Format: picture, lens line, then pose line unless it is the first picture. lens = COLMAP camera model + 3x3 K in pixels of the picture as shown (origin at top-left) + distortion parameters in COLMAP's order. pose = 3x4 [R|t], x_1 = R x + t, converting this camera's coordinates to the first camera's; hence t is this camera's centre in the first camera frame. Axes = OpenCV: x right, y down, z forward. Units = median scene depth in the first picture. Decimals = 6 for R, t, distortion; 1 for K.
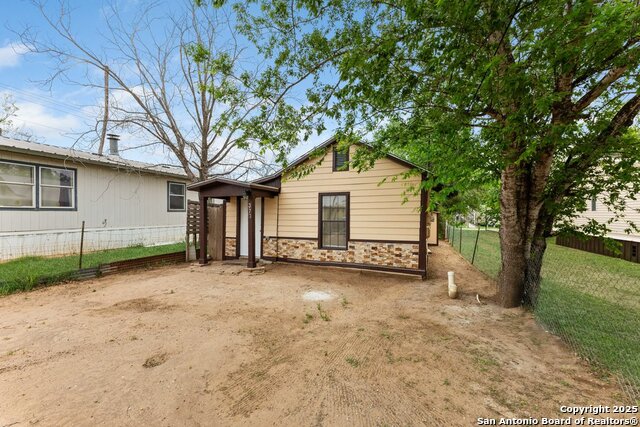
lens RADIAL K [[257.7, 0, 306.3], [0, 257.7, 207.4], [0, 0, 1]] dist [0.000349, -0.000043]
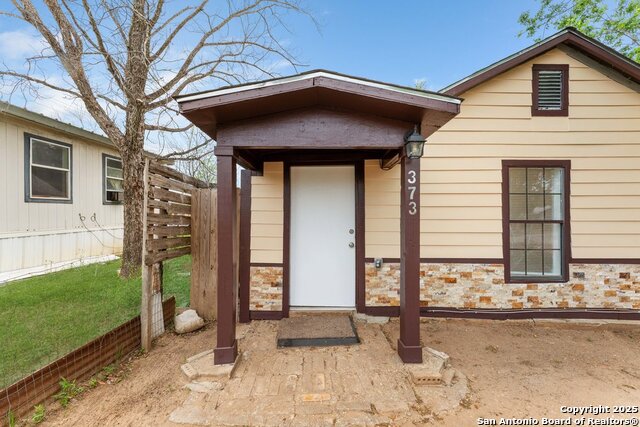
lens RADIAL K [[264.7, 0, 319.4], [0, 264.7, 209.8], [0, 0, 1]] dist [0.003884, 0.000033]
pose [[0.926823, 0.005867, 0.375453, -0.444176], [-0.013742, 0.999738, 0.018301, 0.029056], [-0.375248, -0.022122, 0.926661, 0.704910]]
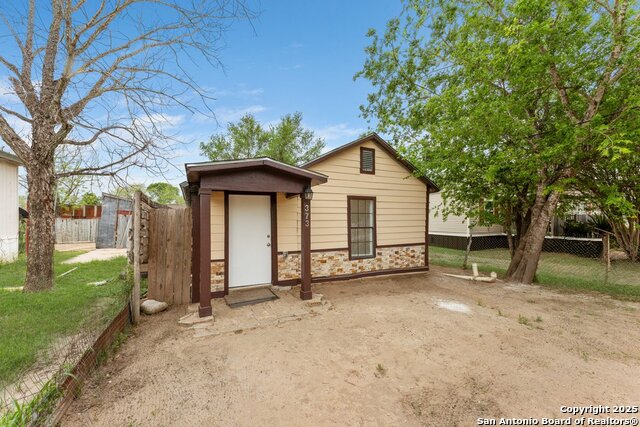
lens RADIAL K [[264.7, 0, 319.4], [0, 264.7, 209.8], [0, 0, 1]] dist [0.003884, 0.000033]
pose [[0.662981, 0.020338, 0.748360, -0.702549], [-0.019595, 0.999760, -0.009811, 0.002733], [-0.748380, -0.008160, 0.663220, 0.495284]]
